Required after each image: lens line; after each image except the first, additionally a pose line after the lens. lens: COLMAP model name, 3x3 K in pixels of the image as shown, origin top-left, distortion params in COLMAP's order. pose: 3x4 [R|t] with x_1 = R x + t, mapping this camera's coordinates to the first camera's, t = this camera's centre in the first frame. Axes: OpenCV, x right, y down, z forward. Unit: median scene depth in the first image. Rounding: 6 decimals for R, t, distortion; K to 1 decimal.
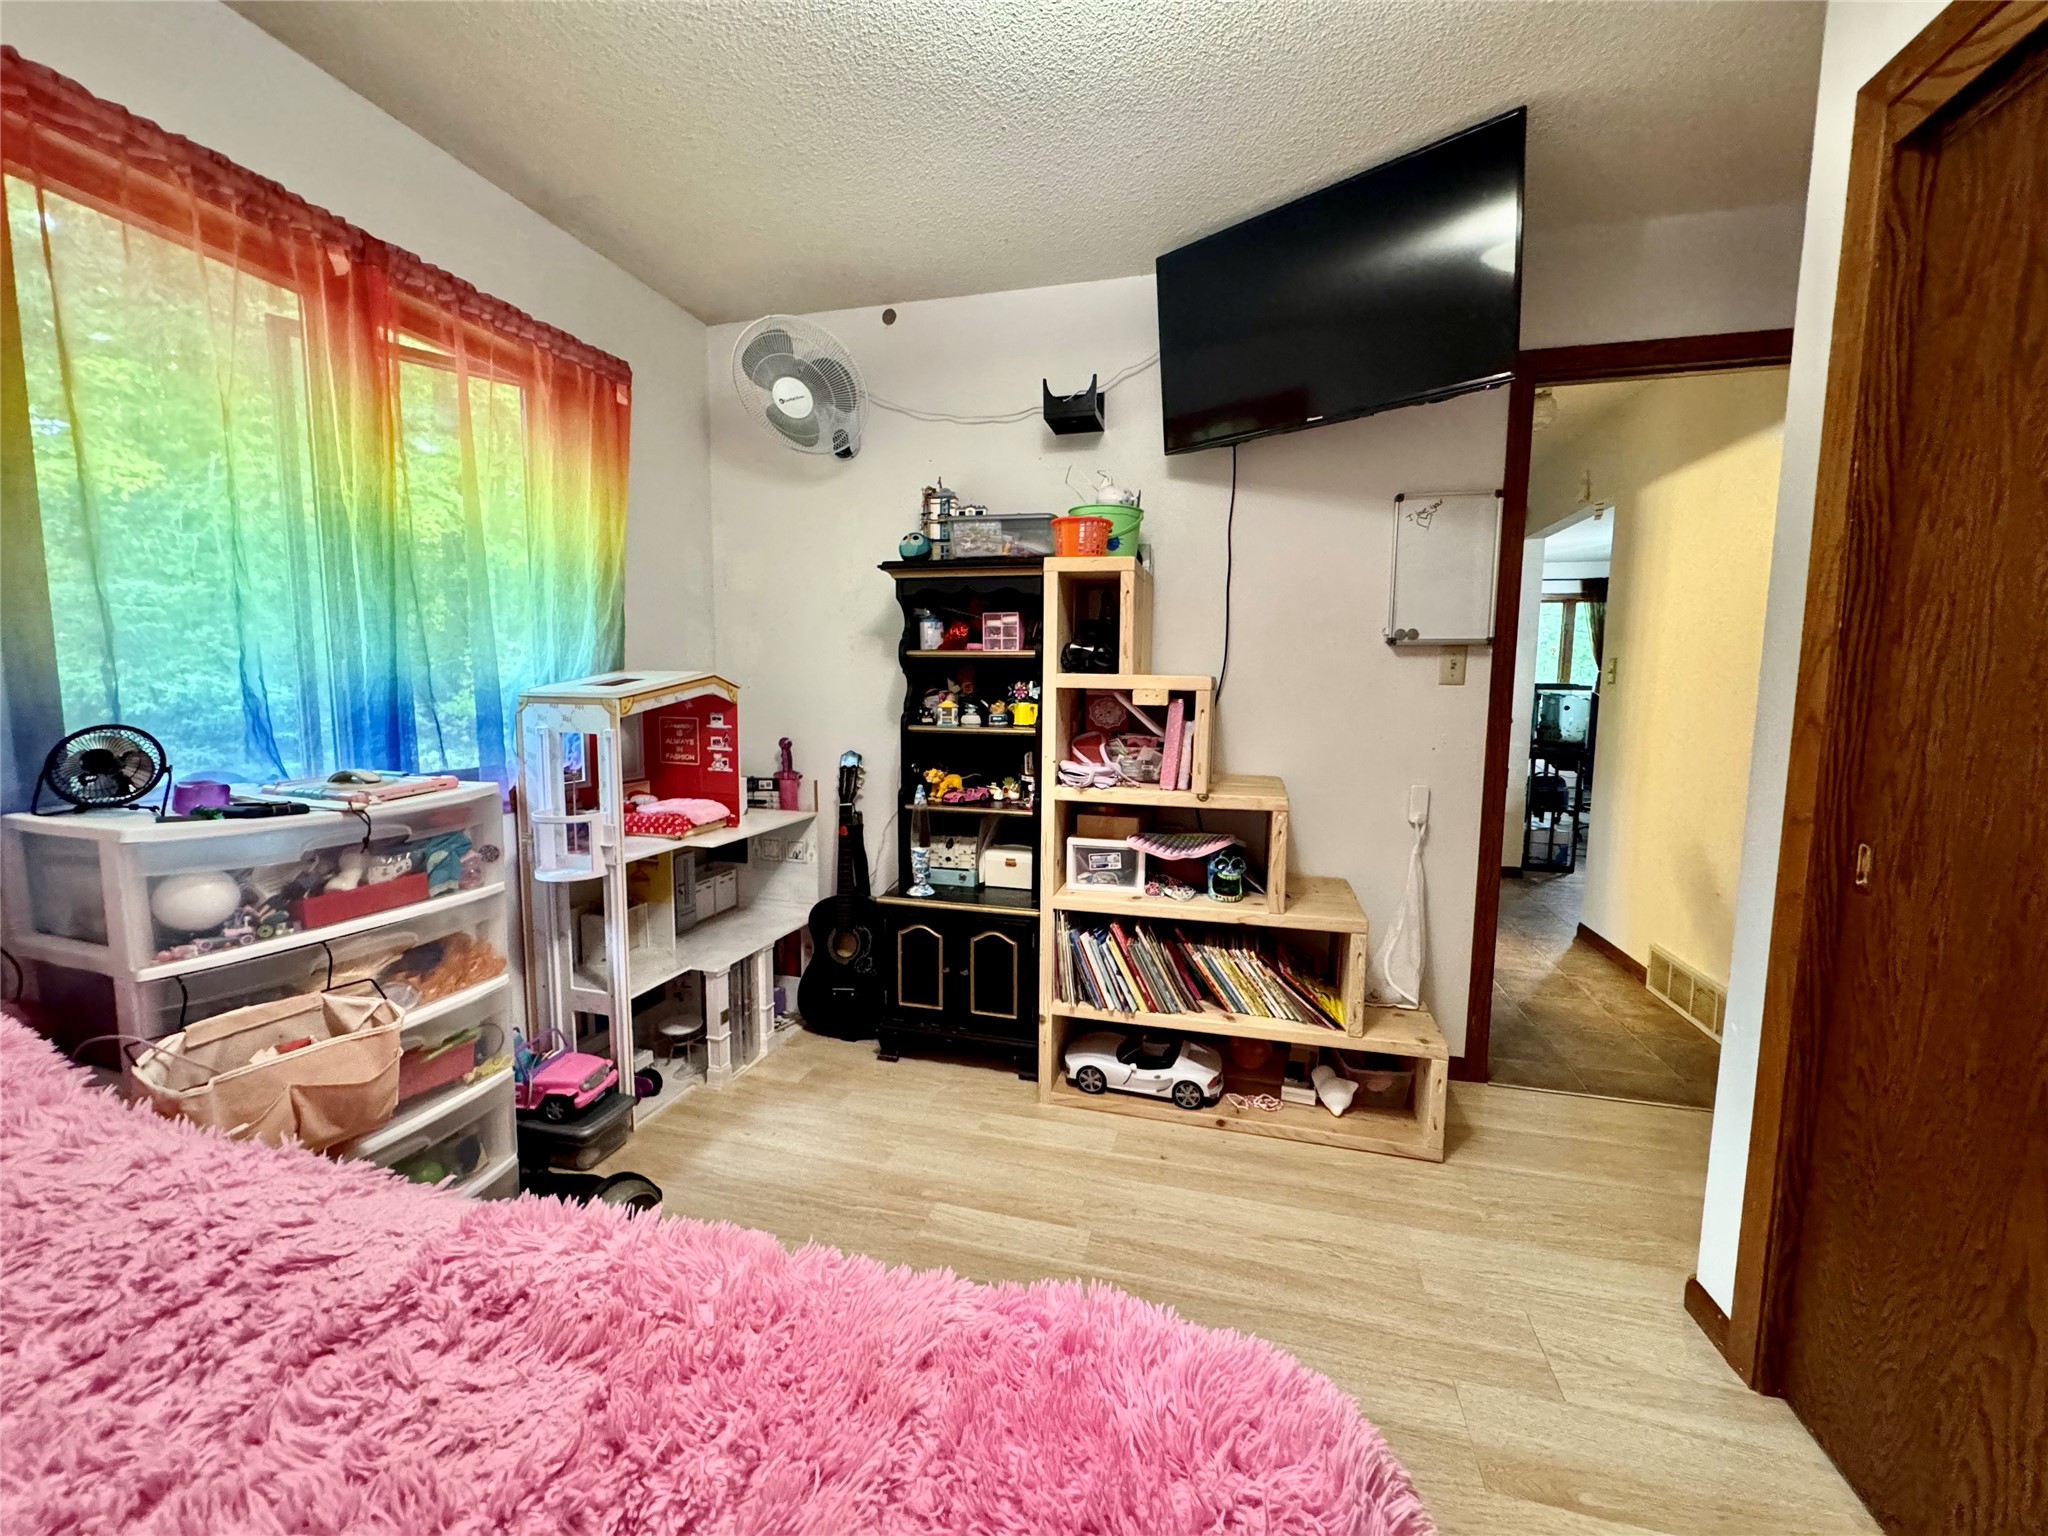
lens RADIAL K [[814.2, 0, 1023.5], [0, 814.2, 764.0], [0, 0, 1]] dist [-0.001577, 0.000536]
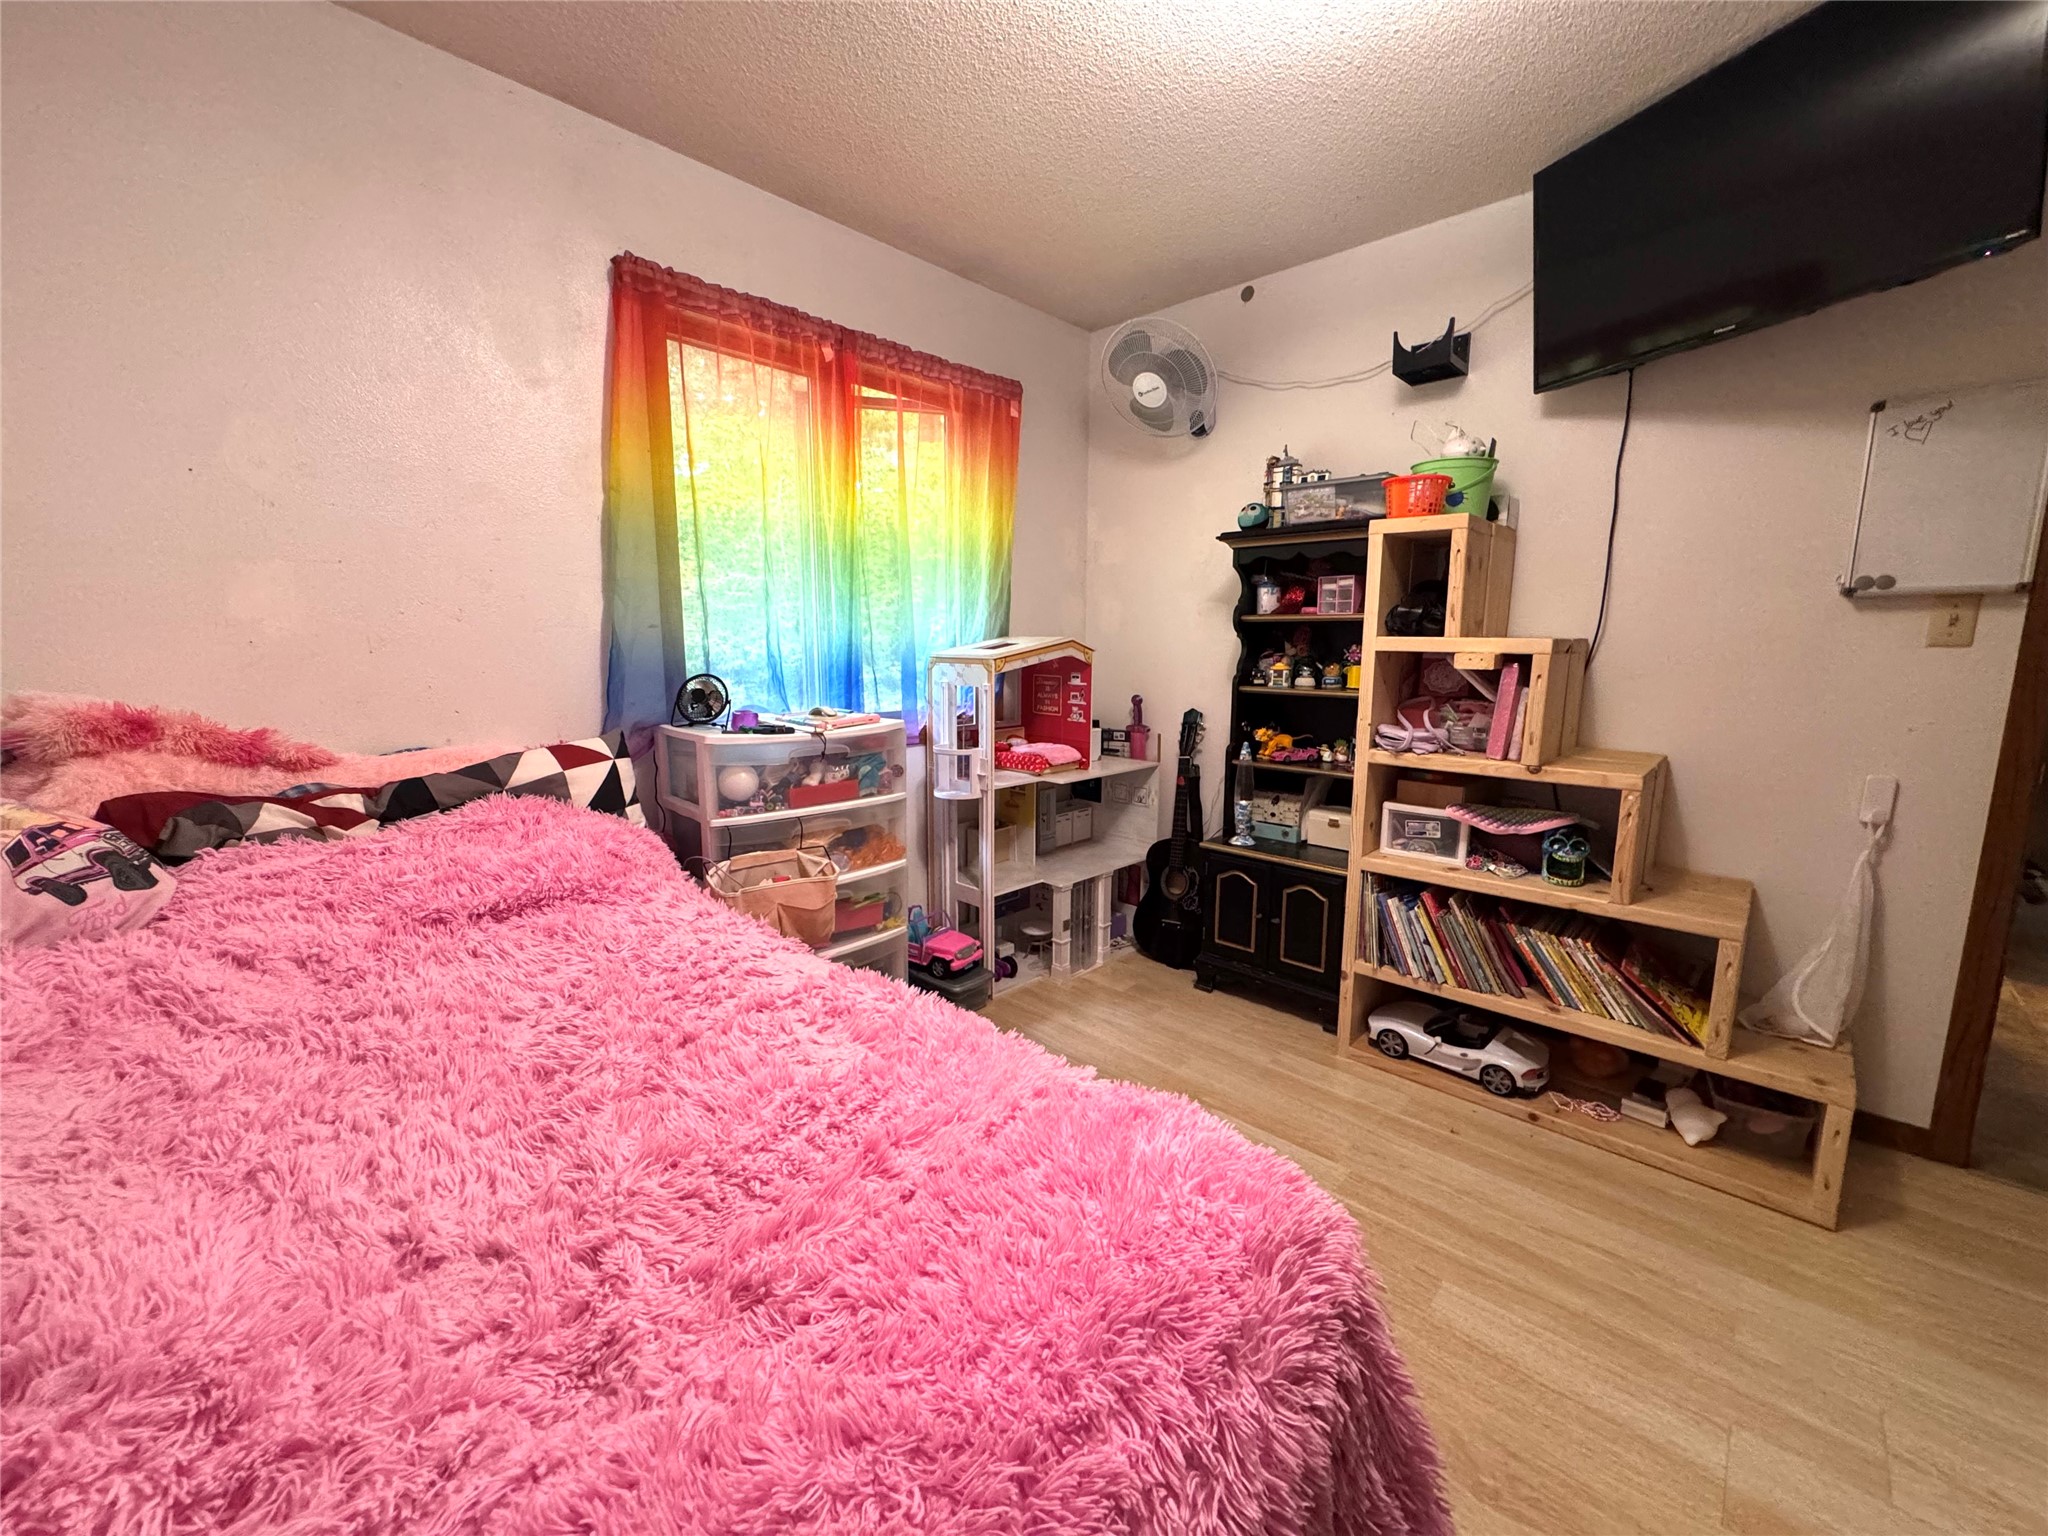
lens RADIAL K [[814.2, 0, 1023.5], [0, 814.2, 764.0], [0, 0, 1]] dist [-0.001577, 0.000536]
pose [[0.880333, 0.065533, -0.469808, 0.134871], [-0.043798, 0.997410, 0.057059, 0.006850], [0.472330, -0.029654, 0.880923, -0.089341]]
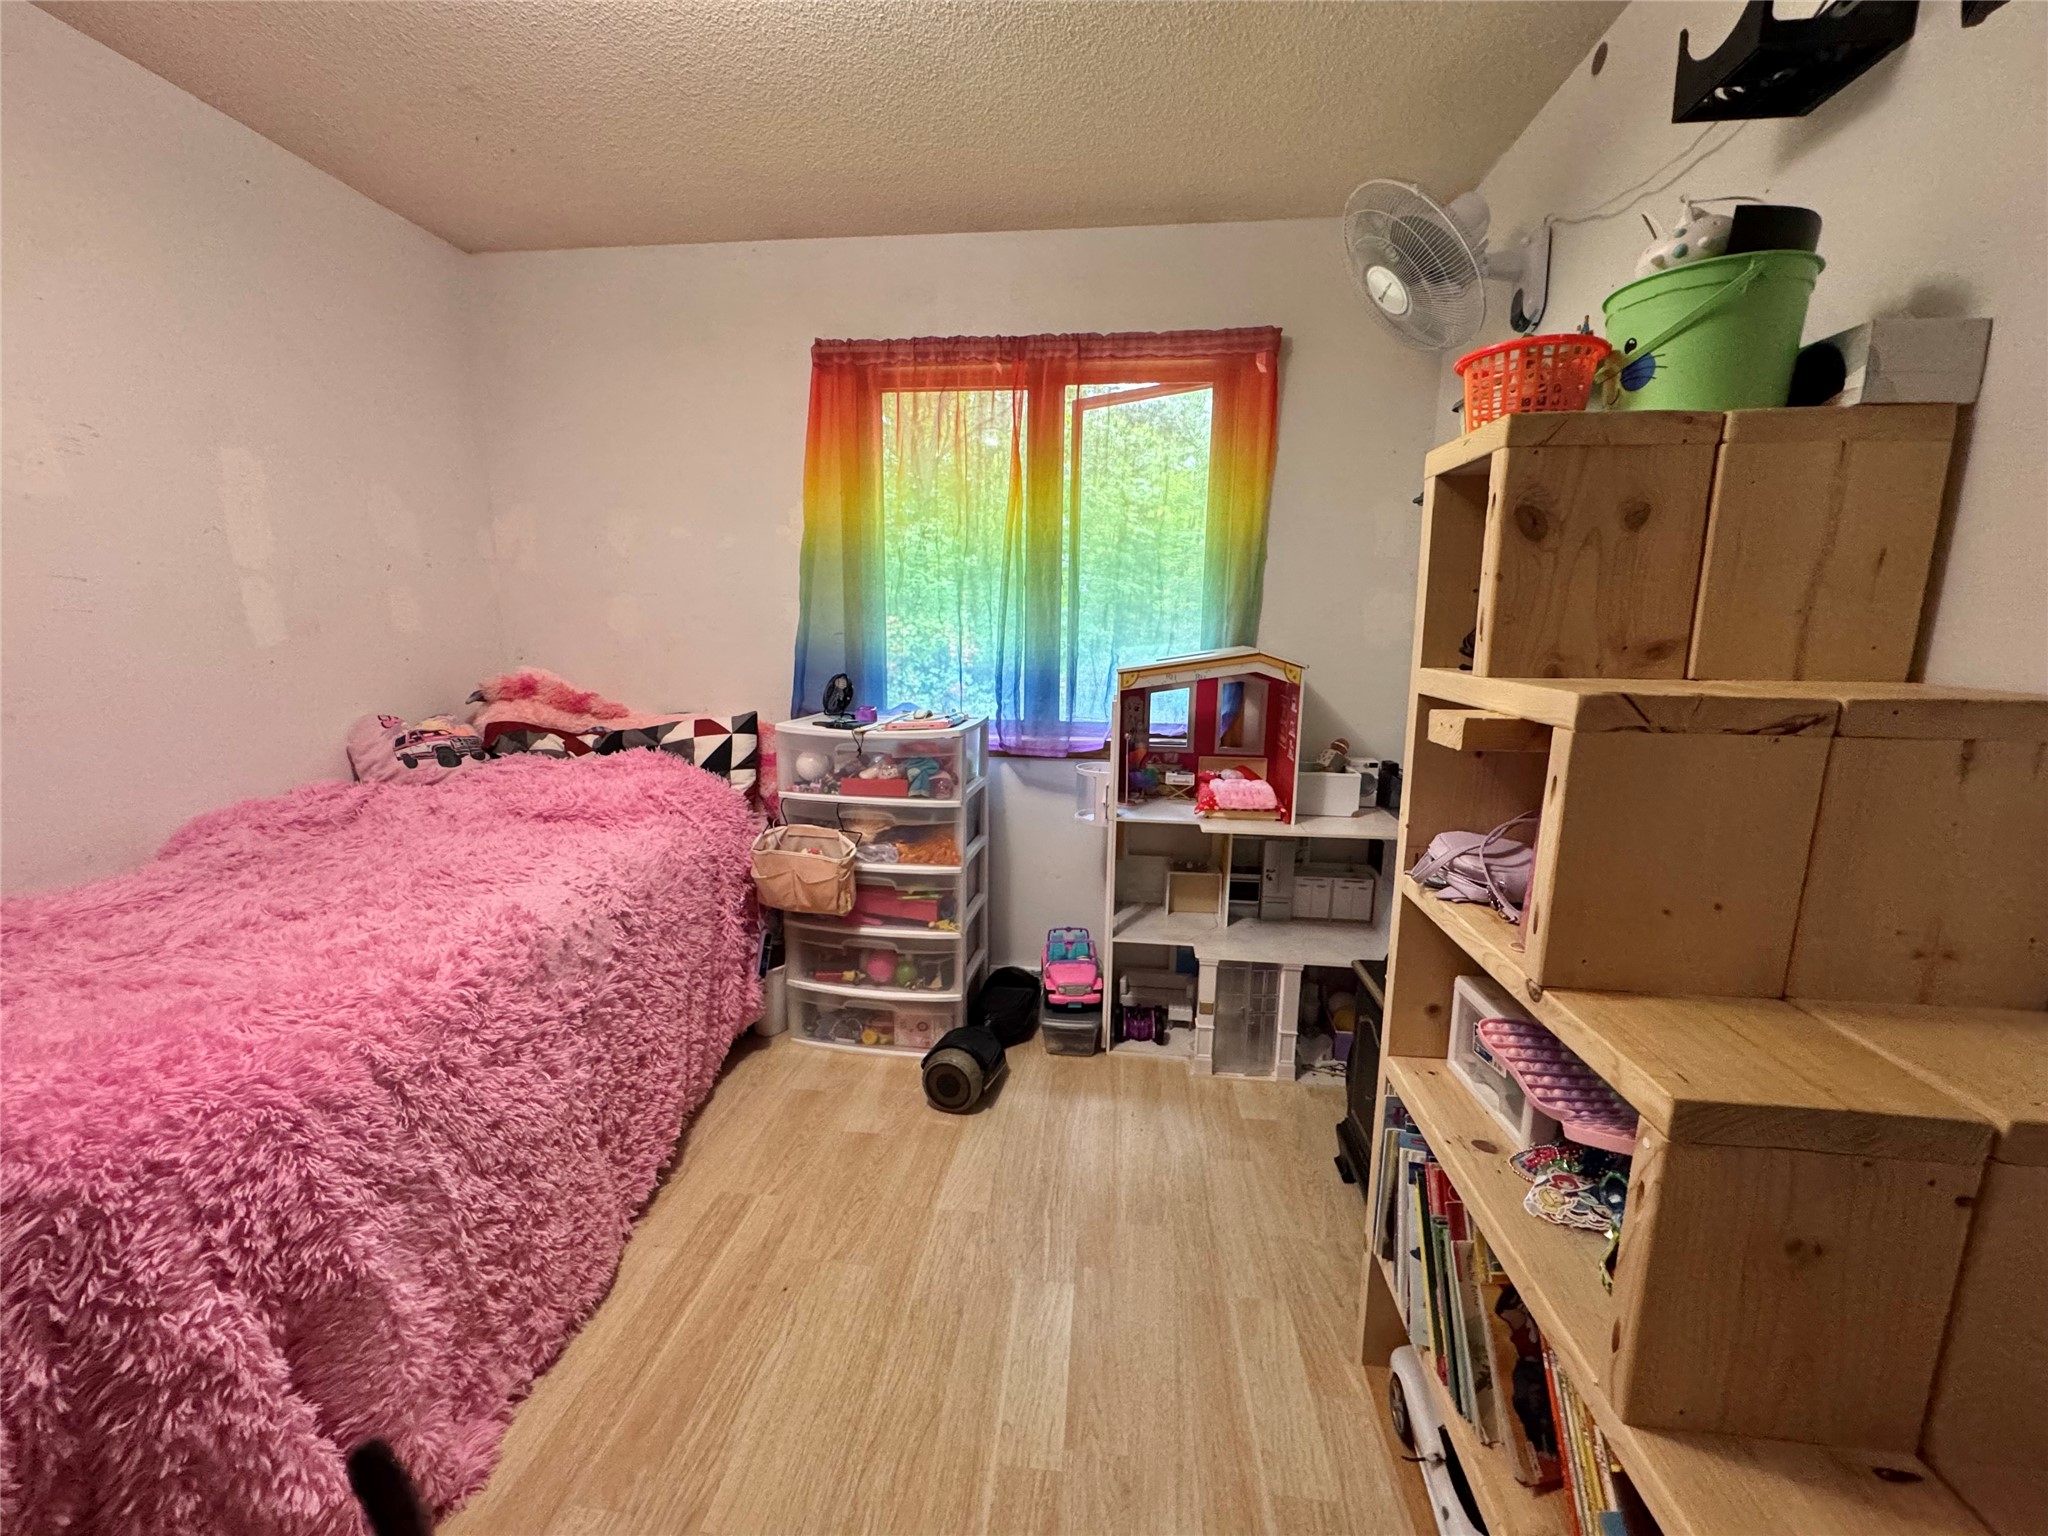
lens RADIAL K [[814.2, 0, 1023.5], [0, 814.2, 764.0], [0, 0, 1]] dist [-0.001577, 0.000536]
pose [[0.150445, 0.158903, -0.975764, 0.526436], [-0.111313, 0.983444, 0.142991, -0.093525], [0.982332, 0.087103, 0.165642, 0.636556]]
